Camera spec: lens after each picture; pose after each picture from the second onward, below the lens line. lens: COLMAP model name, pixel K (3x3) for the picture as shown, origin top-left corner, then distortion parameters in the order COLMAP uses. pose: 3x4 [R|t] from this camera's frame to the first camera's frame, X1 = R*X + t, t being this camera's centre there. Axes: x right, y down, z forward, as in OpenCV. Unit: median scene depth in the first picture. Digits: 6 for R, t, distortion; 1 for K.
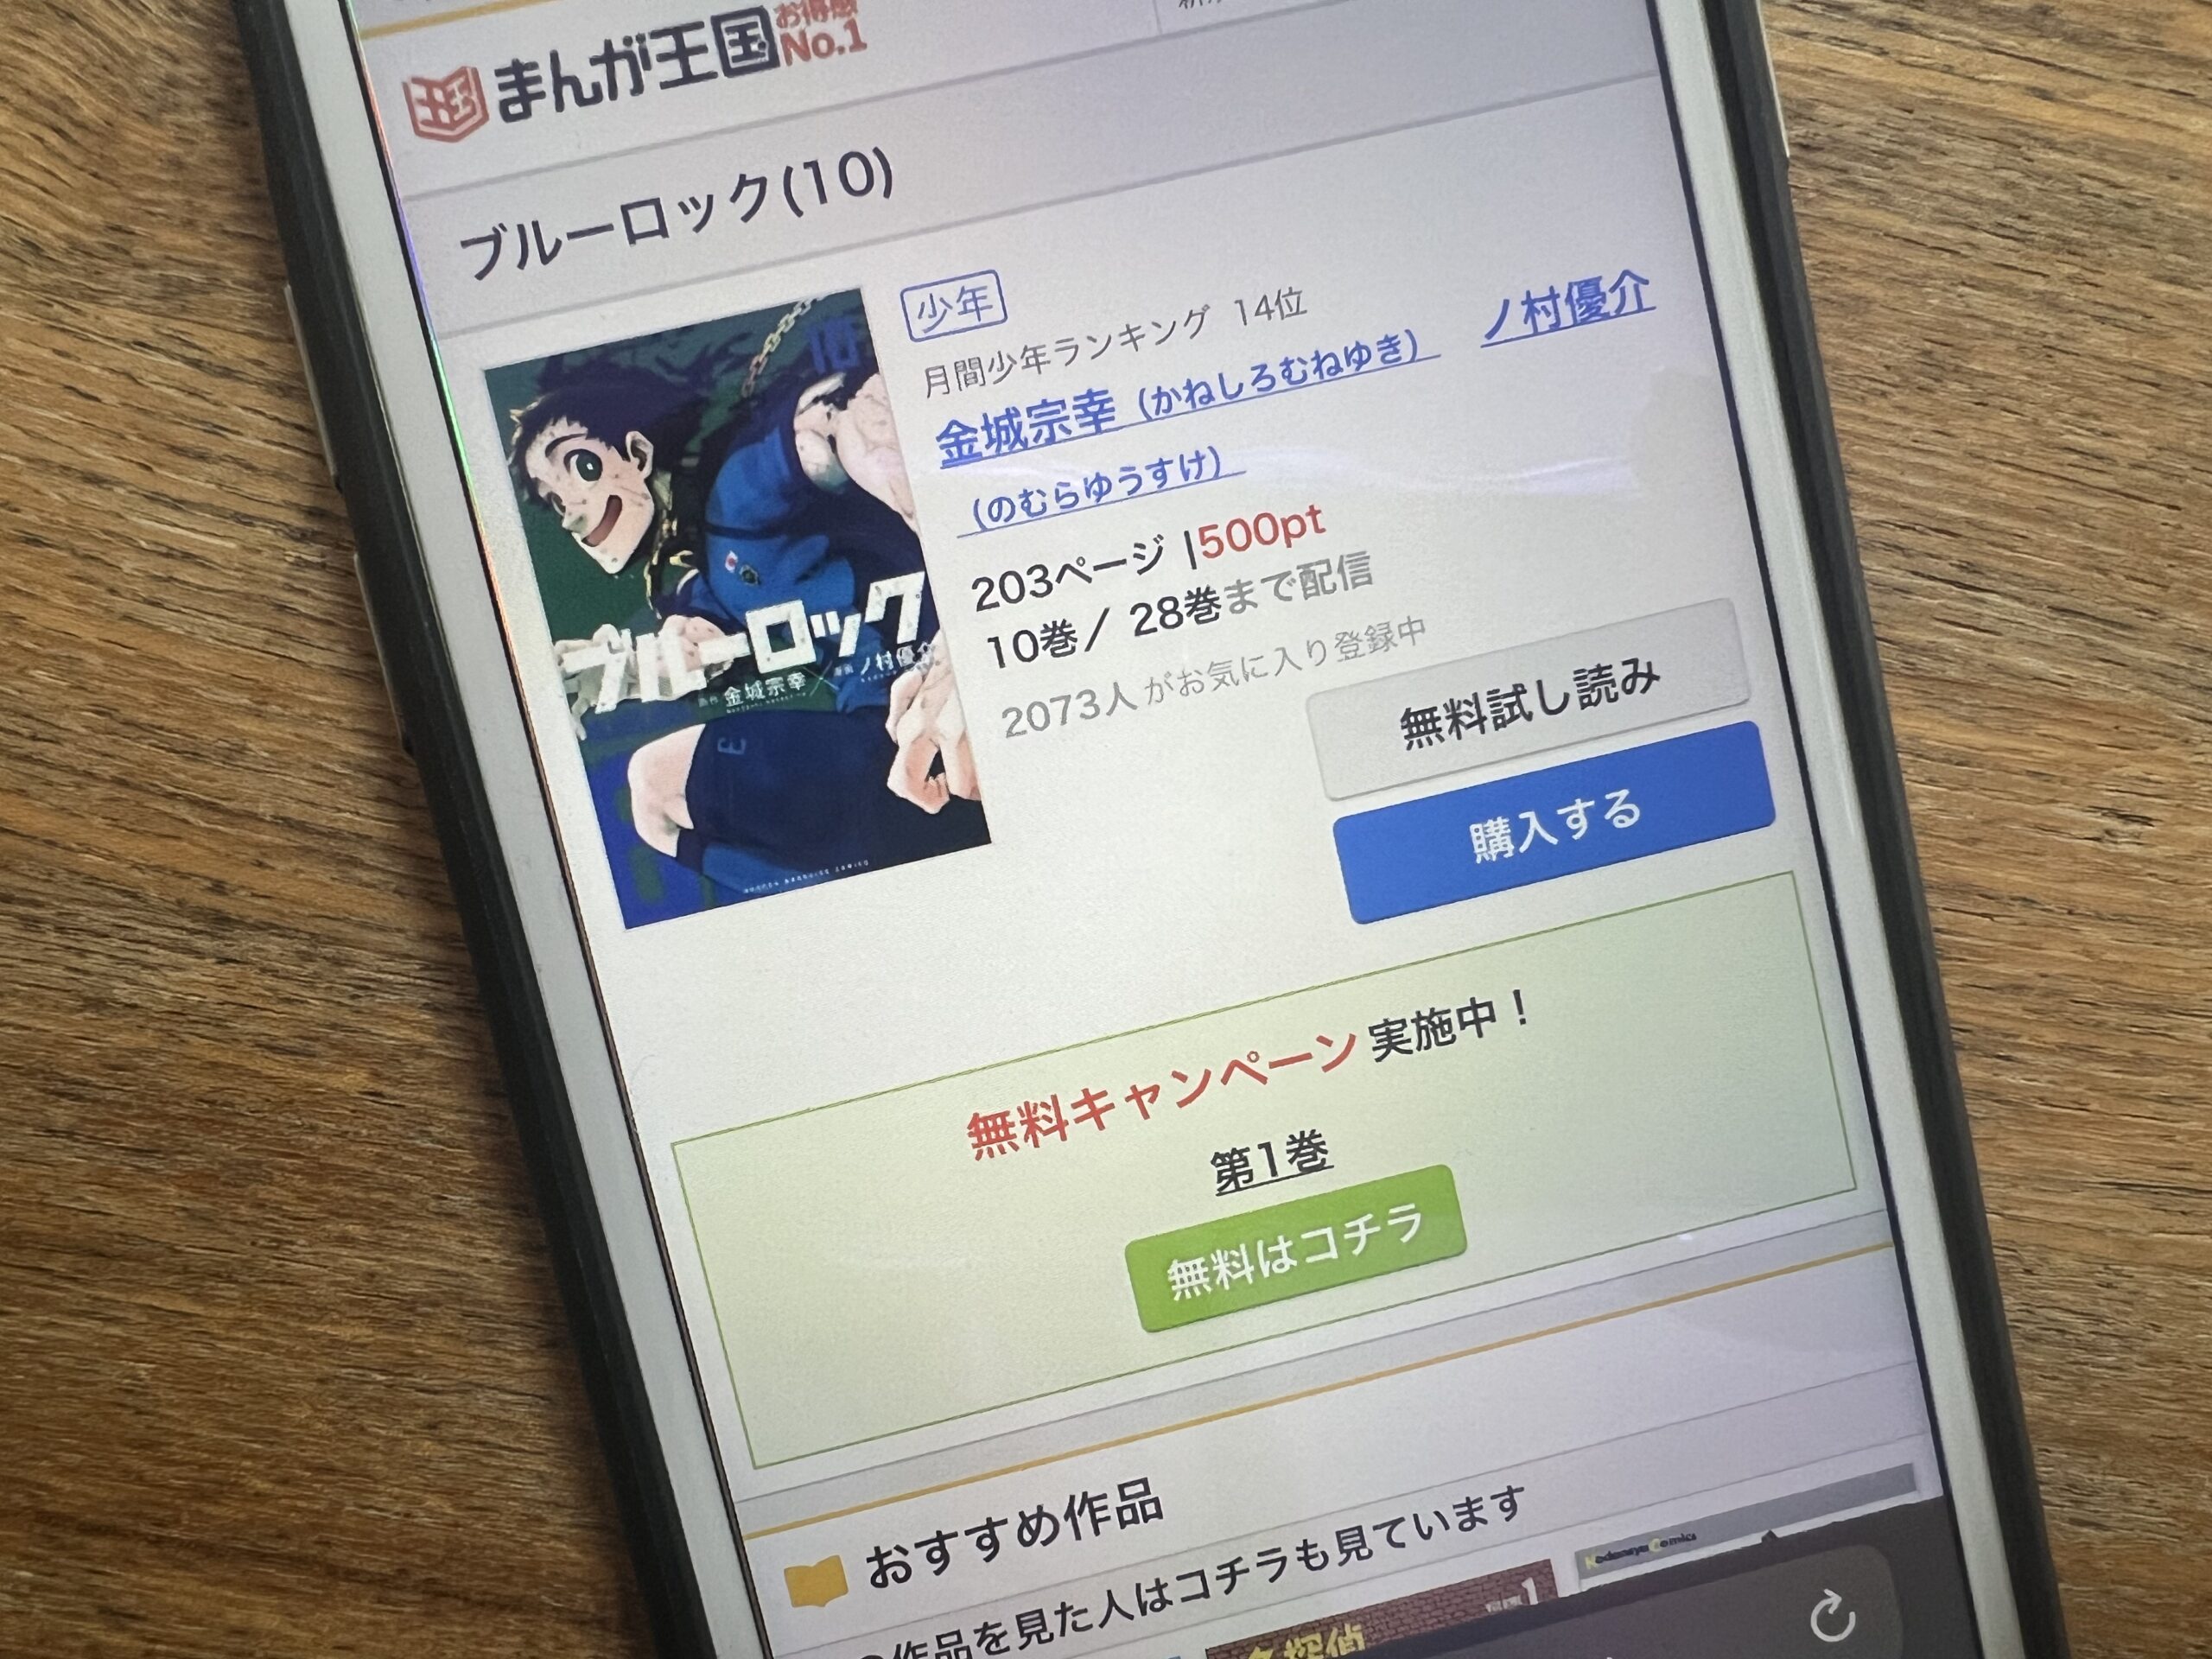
lens RADIAL K [[1701.1, 0, 1057.0], [0, 1701.1, 913.0], [0, 0, 1]] dist [-0.002156, -0.007013]
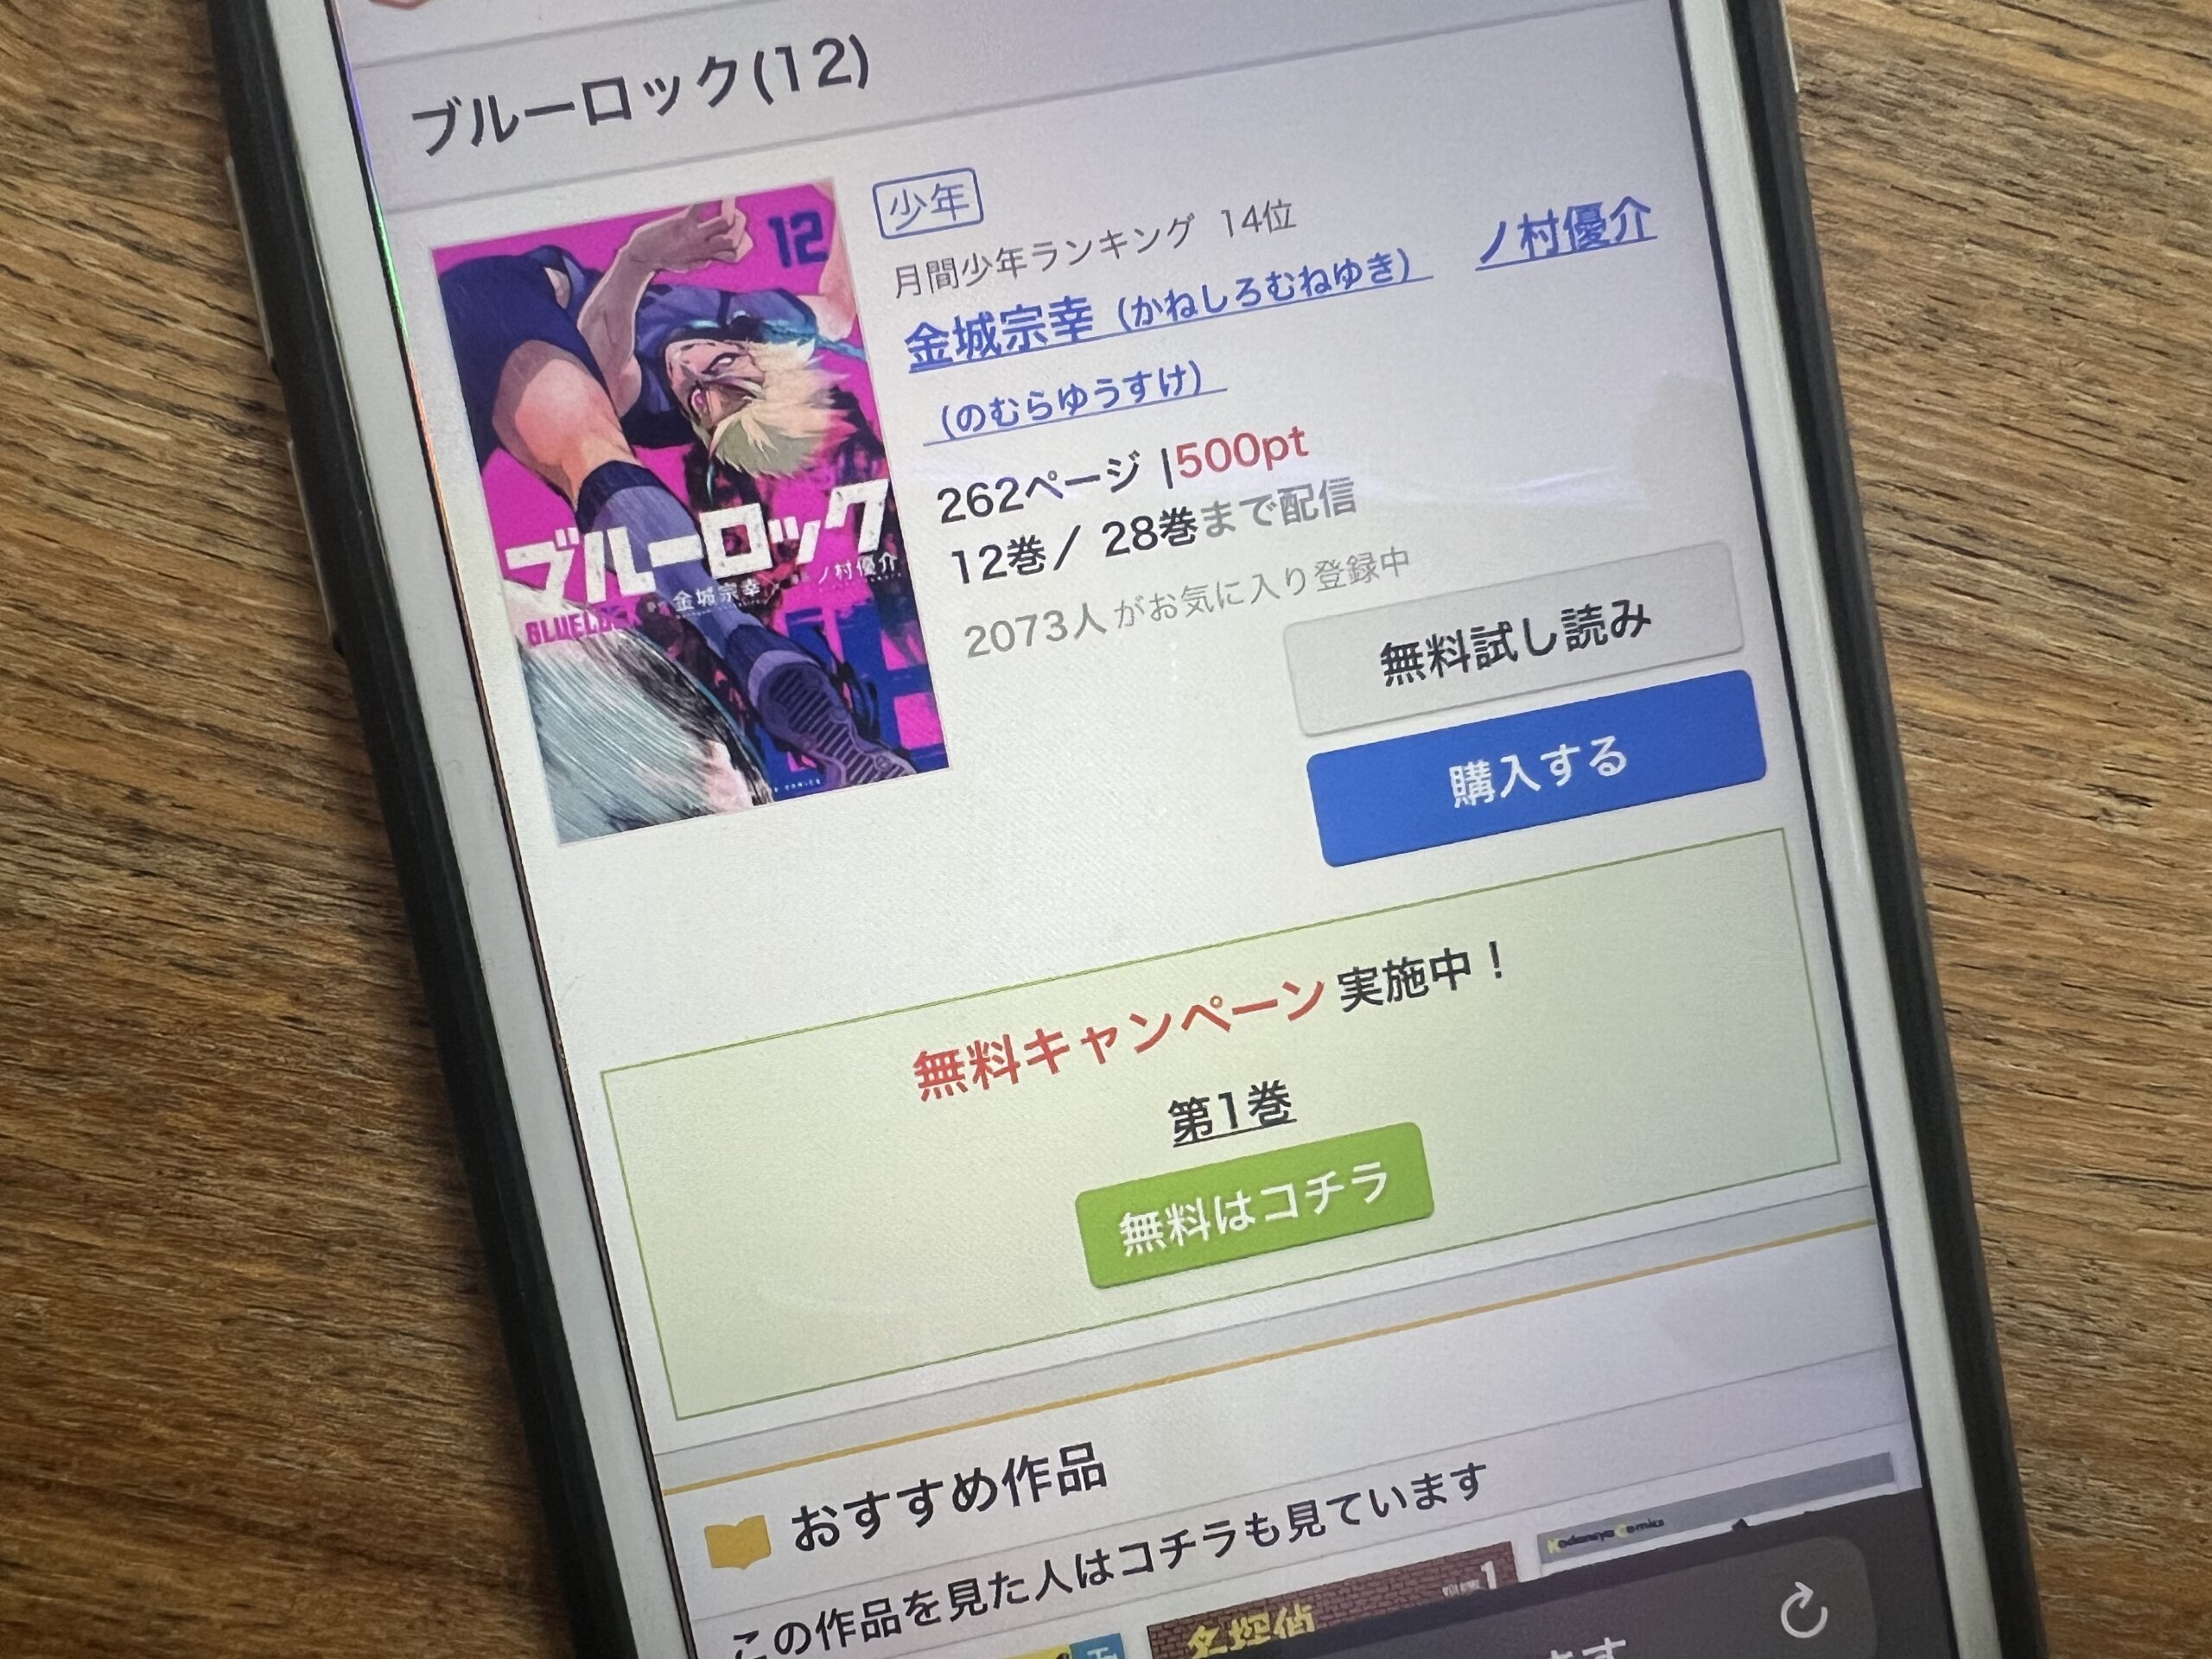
lens RADIAL K [[1701.1, 0, 1057.0], [0, 1701.1, 913.0], [0, 0, 1]] dist [-0.002156, -0.007013]
pose [[0.999364, 0.032875, 0.013814, 0.011151], [-0.032661, 0.999347, -0.015455, 0.052011], [-0.014313, 0.014994, 0.999785, 0.046052]]
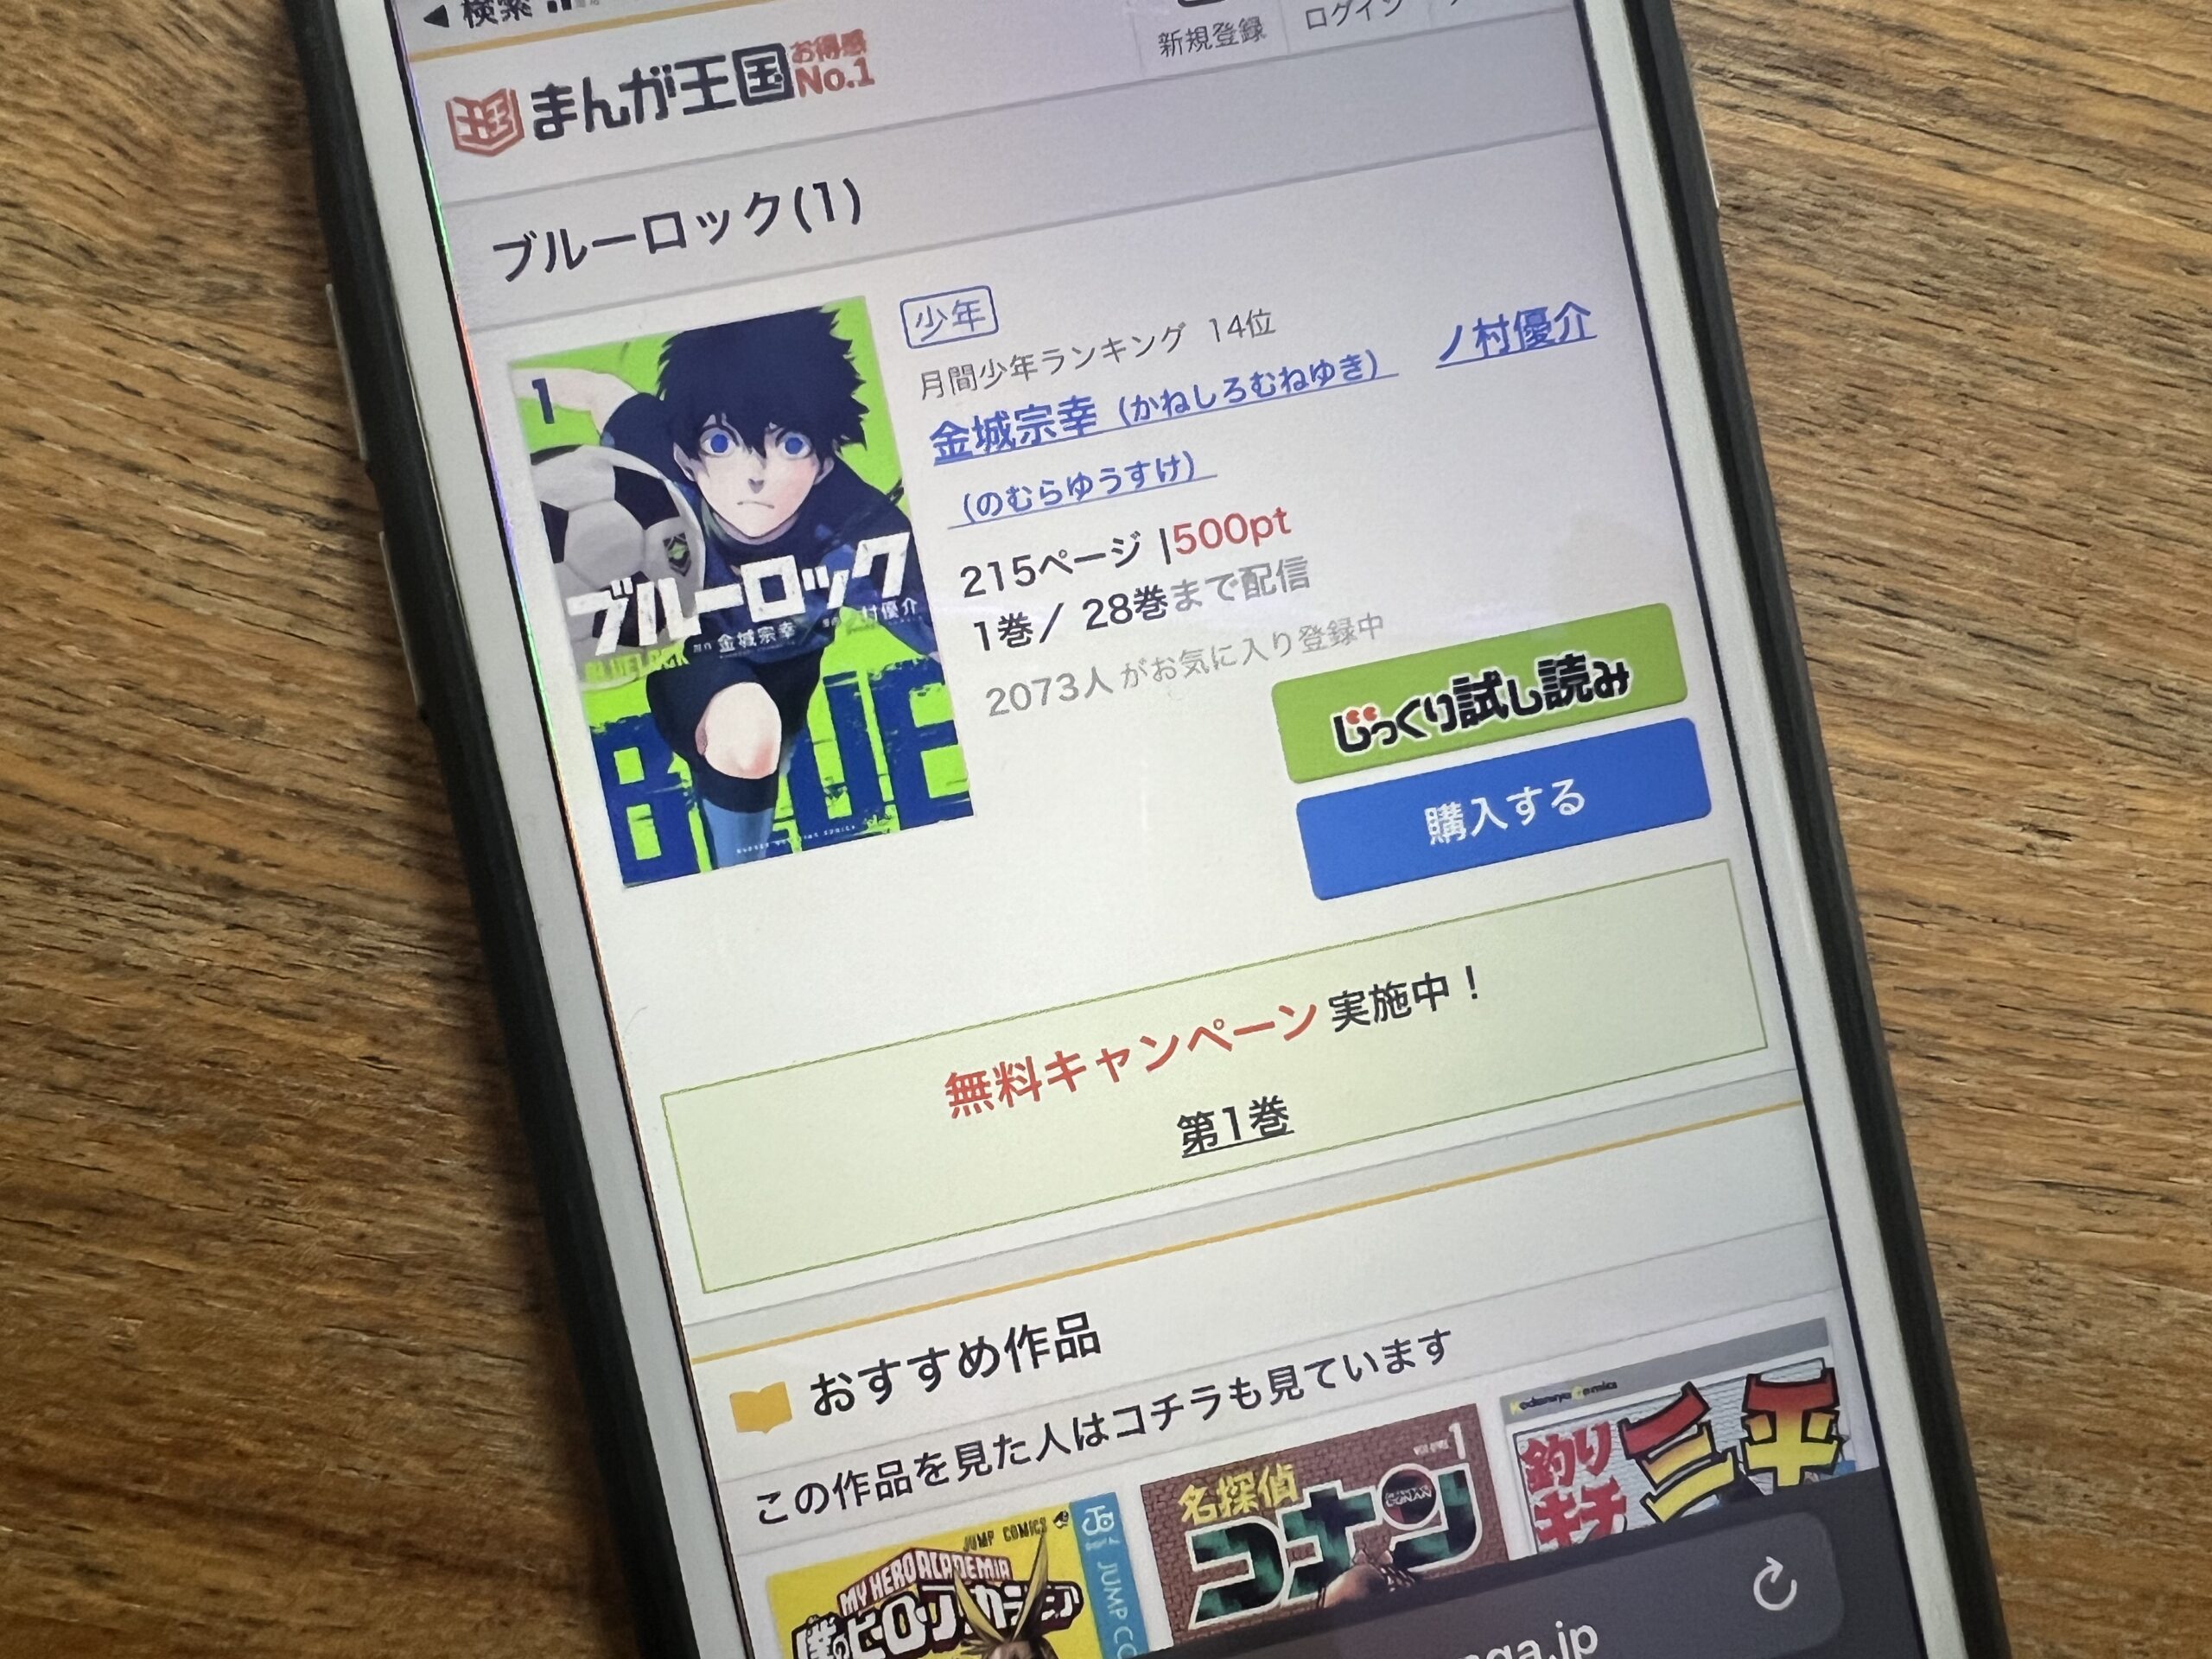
lens RADIAL K [[1701.1, 0, 1057.0], [0, 1701.1, 913.0], [0, 0, 1]] dist [-0.002156, -0.007013]
pose [[0.999727, 0.018208, 0.014622, -0.001104], [-0.017179, 0.997559, -0.067685, 0.088172], [-0.015819, 0.067416, 0.997600, -0.050353]]
